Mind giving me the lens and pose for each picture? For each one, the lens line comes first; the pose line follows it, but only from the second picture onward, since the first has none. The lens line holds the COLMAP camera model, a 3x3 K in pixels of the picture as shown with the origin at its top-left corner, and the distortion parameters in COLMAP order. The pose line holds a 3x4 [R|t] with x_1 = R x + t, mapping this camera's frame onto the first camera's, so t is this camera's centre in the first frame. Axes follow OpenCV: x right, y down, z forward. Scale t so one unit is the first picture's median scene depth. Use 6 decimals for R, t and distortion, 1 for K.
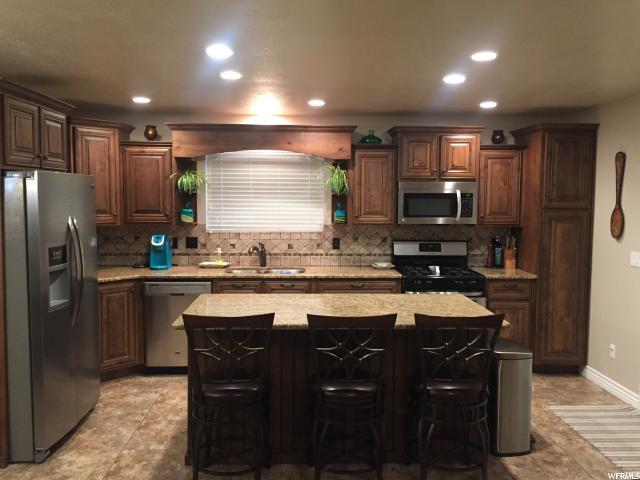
lens RADIAL K [[563.1, 0, 320.0], [0, 563.1, 240.0], [0, 0, 1]] dist [0.006724, -0.002192]
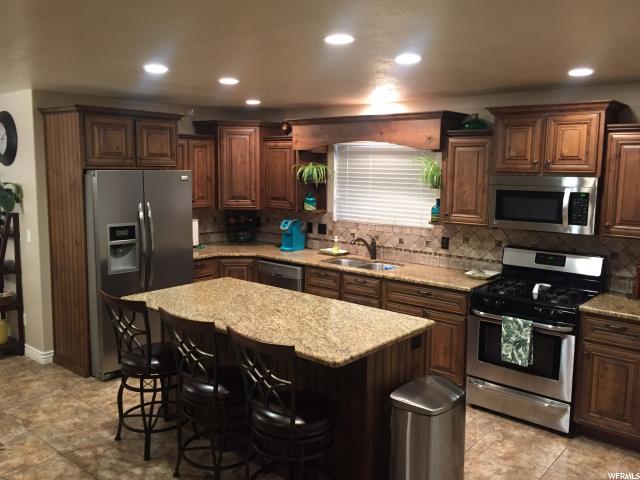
lens RADIAL K [[545.6, 0, 320.0], [0, 545.6, 240.0], [0, 0, 1]] dist [-0.000544, -0.002161]
pose [[0.737086, 0.094109, -0.669214, 0.469912], [-0.062327, 0.995503, 0.071345, -0.048579], [0.672919, -0.010877, 0.739636, 0.230451]]
